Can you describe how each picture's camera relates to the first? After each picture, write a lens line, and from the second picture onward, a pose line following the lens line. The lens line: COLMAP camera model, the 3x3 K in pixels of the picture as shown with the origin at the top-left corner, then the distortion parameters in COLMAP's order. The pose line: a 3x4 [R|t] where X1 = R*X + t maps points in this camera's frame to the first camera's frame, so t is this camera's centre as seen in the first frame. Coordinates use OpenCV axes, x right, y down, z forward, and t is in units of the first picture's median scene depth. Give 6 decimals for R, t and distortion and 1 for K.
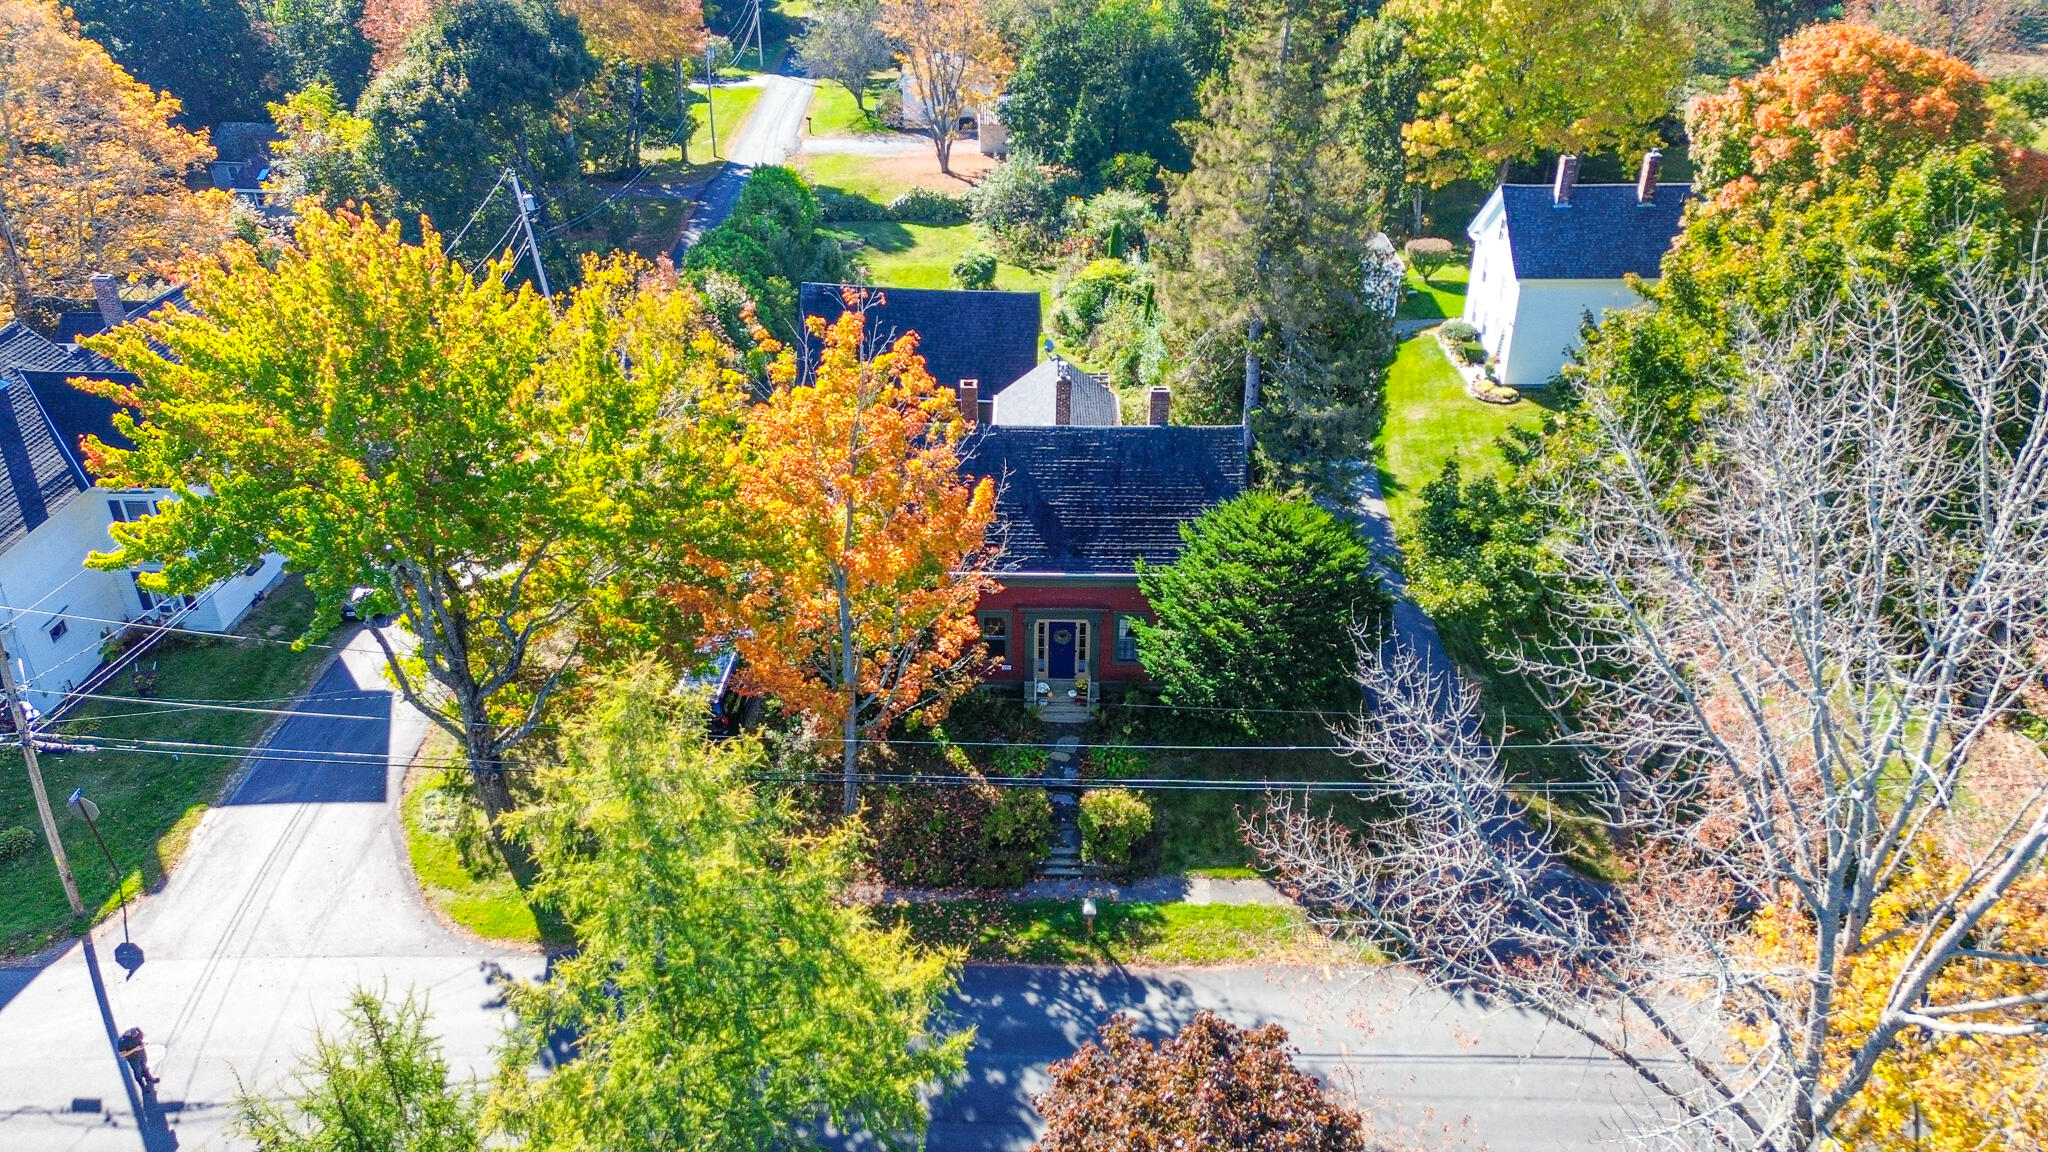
lens RADIAL K [[1433.5, 0, 1021.2], [0, 1433.5, 572.3], [0, 0, 1]] dist [0.101528, -0.123588]
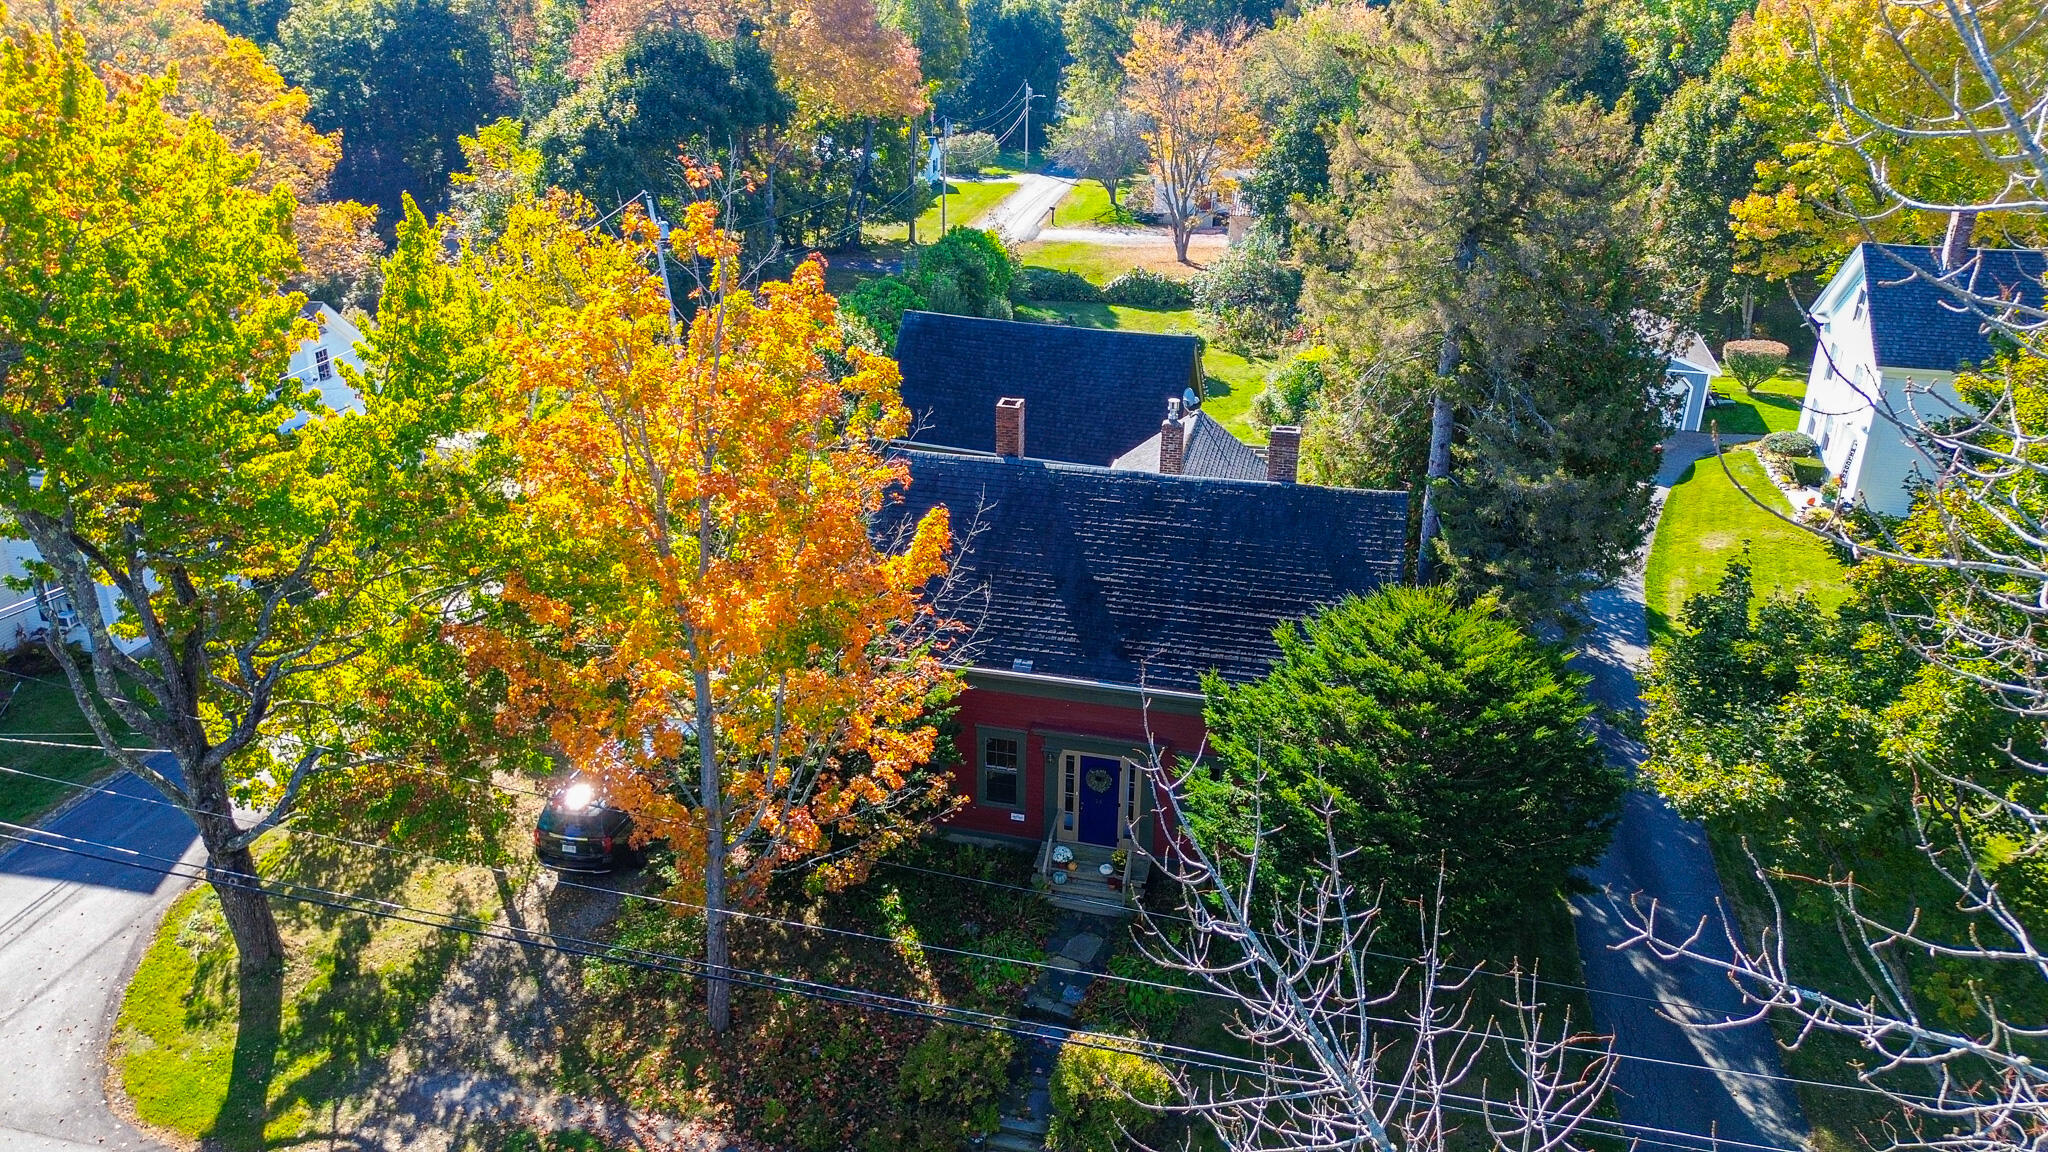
lens RADIAL K [[1446.3, 0, 1024.6], [0, 1446.3, 568.0], [0, 0, 1]] dist [0.080890, -0.075668]
pose [[0.976580, 0.091178, -0.194877, 0.111410], [-0.110827, 0.989535, -0.092405, 0.012750], [0.184413, 0.111838, 0.976465, 0.308501]]
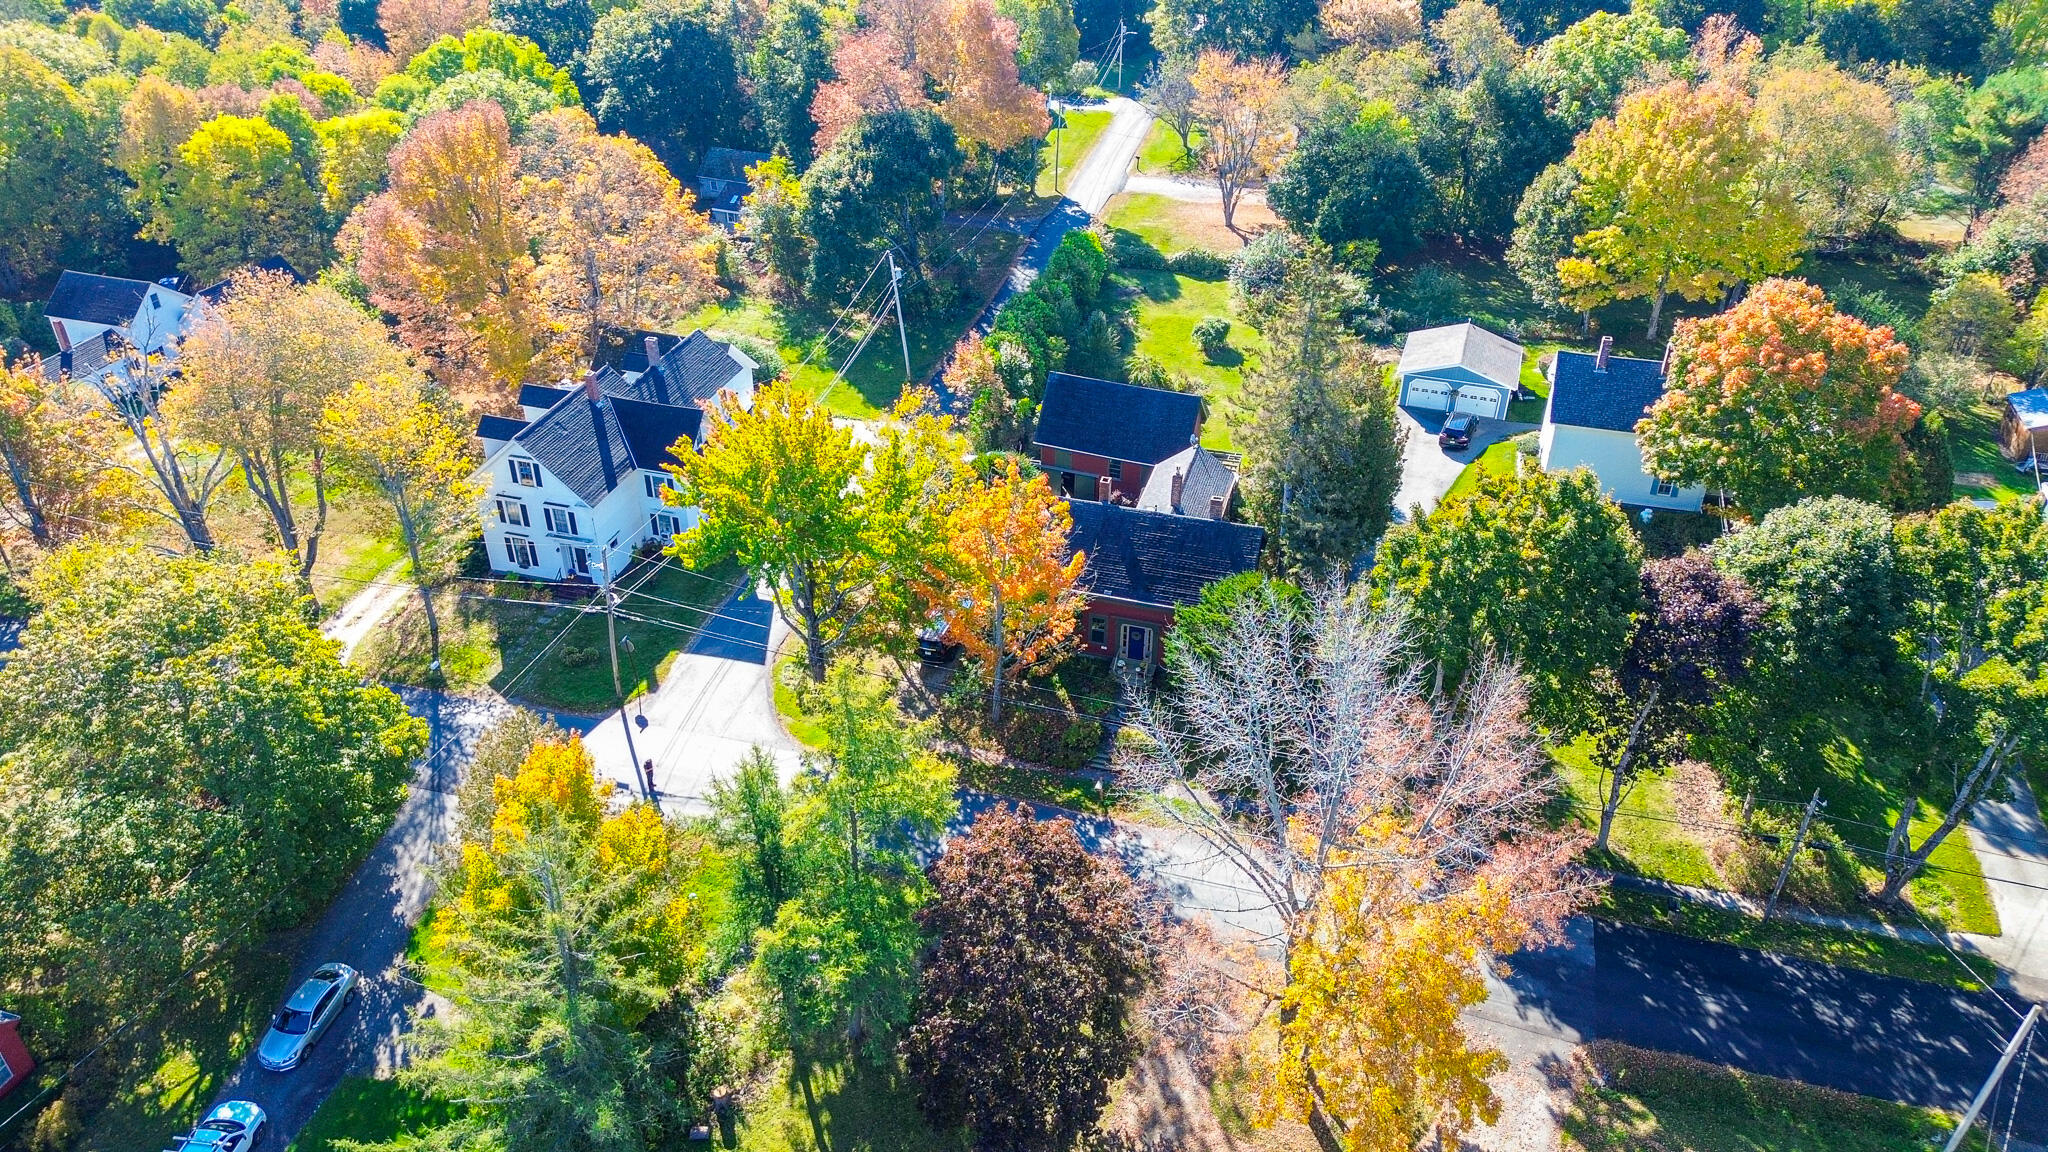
lens RADIAL K [[1433.5, 0, 1021.2], [0, 1433.5, 572.3], [0, 0, 1]] dist [0.101528, -0.123588]
pose [[0.961511, 0.149906, -0.230269, 0.265121], [-0.134775, 0.987627, 0.080182, -0.140762], [0.239440, -0.046062, 0.969818, -0.652984]]
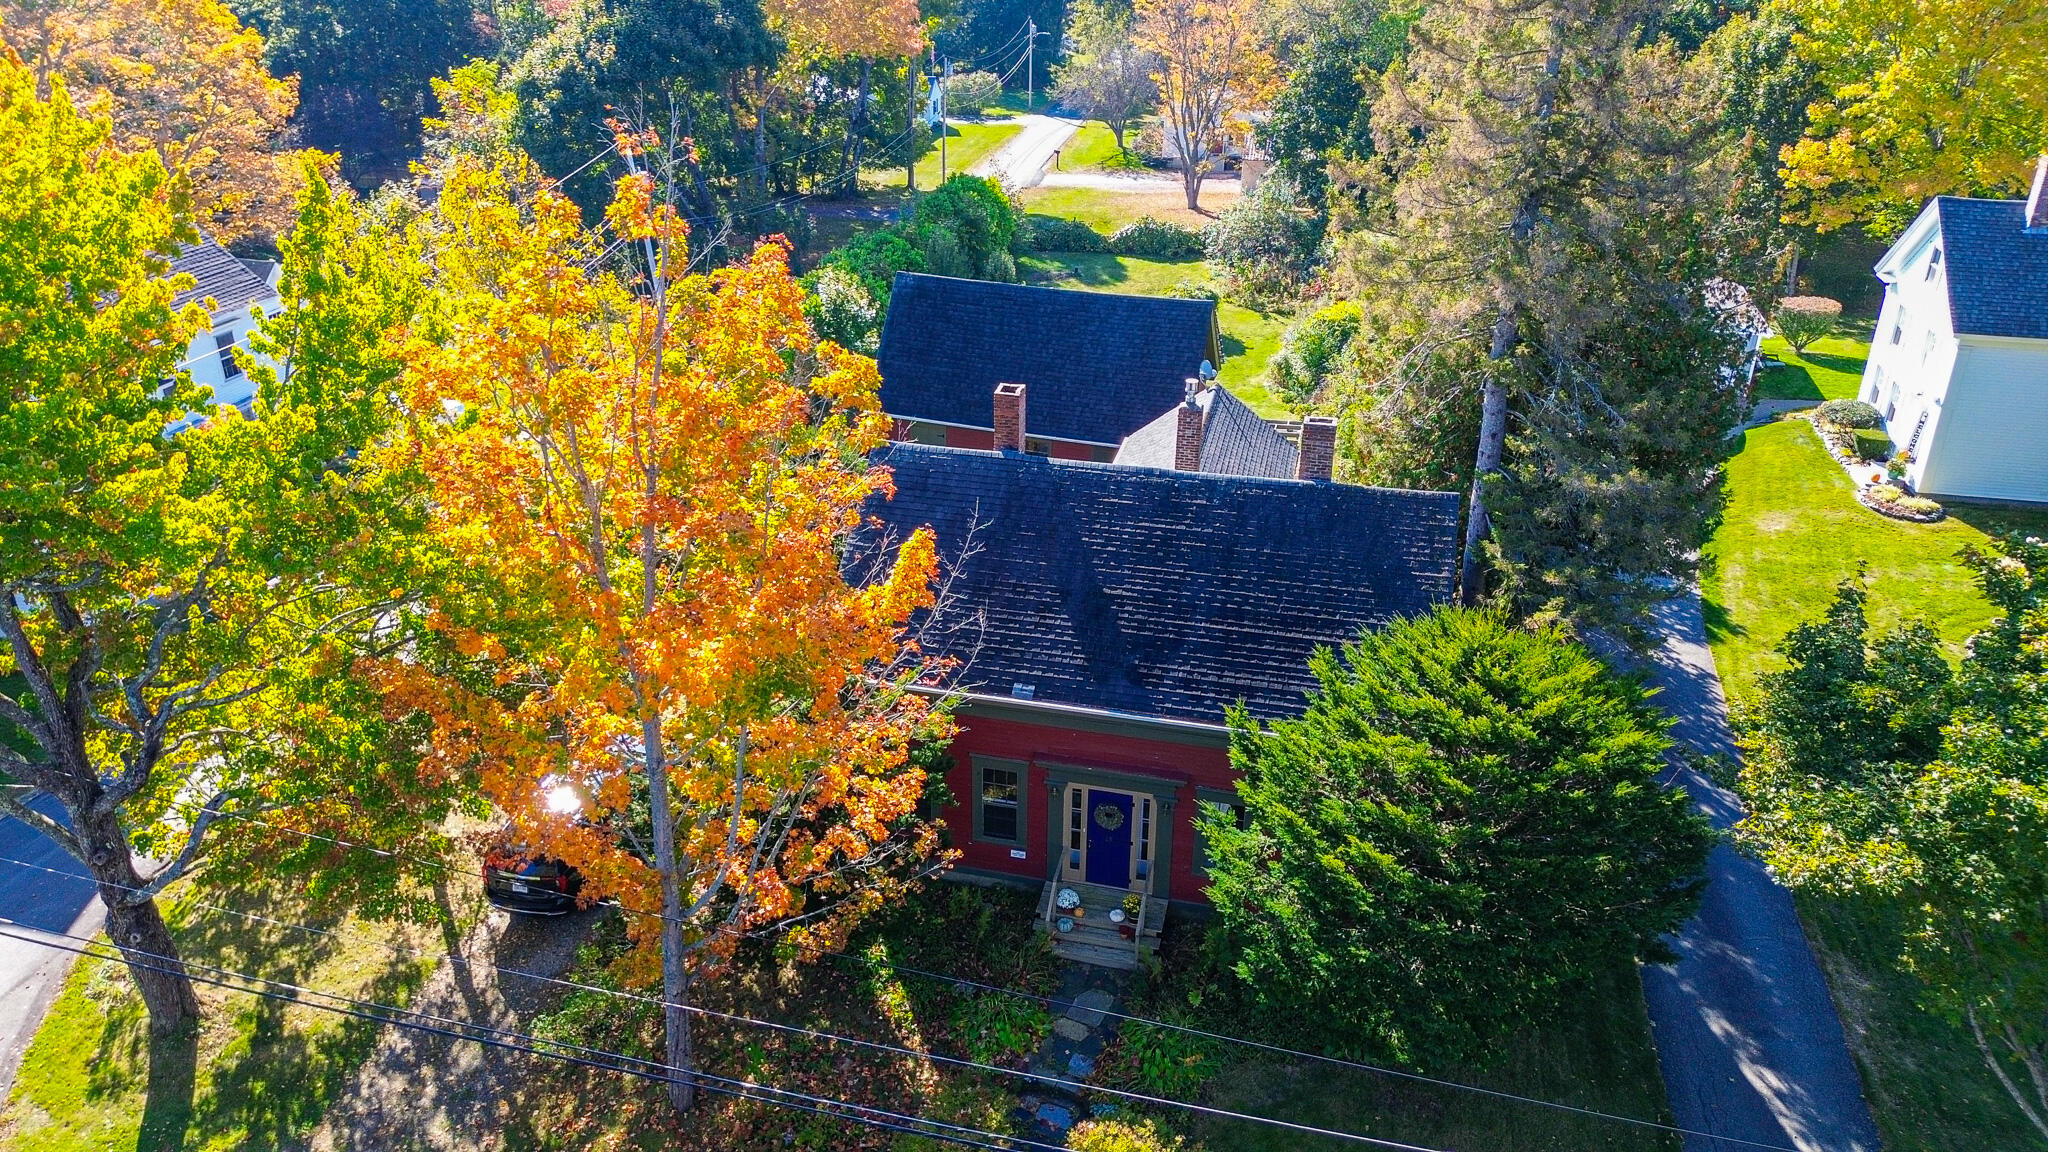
lens RADIAL K [[1446.3, 0, 1024.6], [0, 1446.3, 568.0], [0, 0, 1]] dist [0.080890, -0.075668]
pose [[0.976009, 0.097605, -0.194625, 0.096536], [-0.109915, 0.992502, -0.053459, -0.020429], [0.187948, 0.073568, 0.979420, 0.376059]]
